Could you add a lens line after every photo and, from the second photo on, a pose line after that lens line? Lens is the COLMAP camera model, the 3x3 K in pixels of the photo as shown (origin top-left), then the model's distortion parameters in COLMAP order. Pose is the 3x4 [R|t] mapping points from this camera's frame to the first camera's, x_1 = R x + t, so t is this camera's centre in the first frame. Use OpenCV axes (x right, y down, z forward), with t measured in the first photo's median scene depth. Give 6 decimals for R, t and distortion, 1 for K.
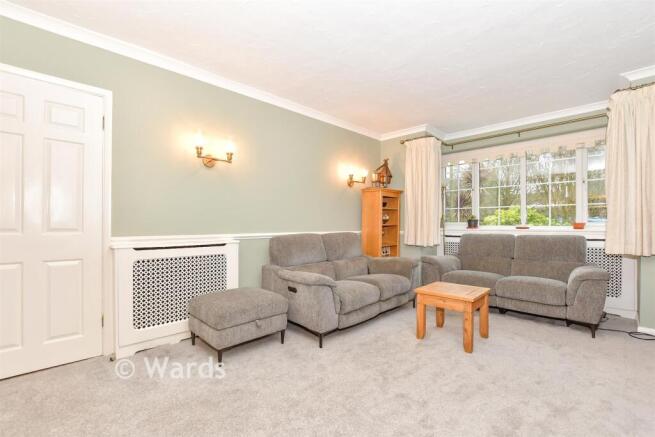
lens RADIAL K [[293.1, 0, 328.4], [0, 293.1, 215.4], [0, 0, 1]] dist [-0.017104, 0.000546]
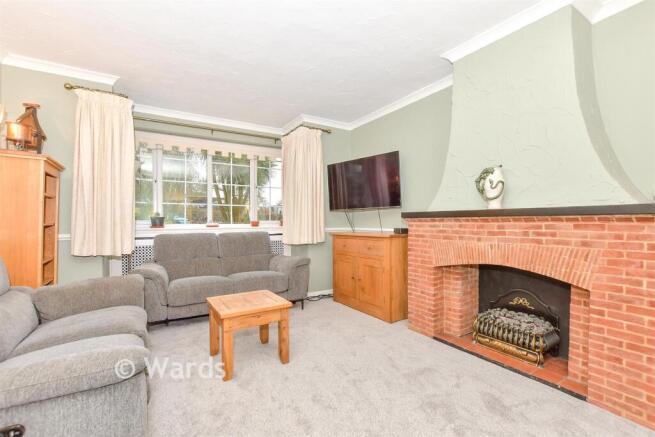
lens RADIAL K [[301.1, 0, 327.7], [0, 301.1, 197.4], [0, 0, 1]] dist [0.001168, 0.000249]
pose [[0.214188, 0.080701, 0.973453, -0.241585], [-0.022116, 0.996726, -0.077765, 0.015745], [-0.976542, -0.004873, 0.215271, 0.373921]]
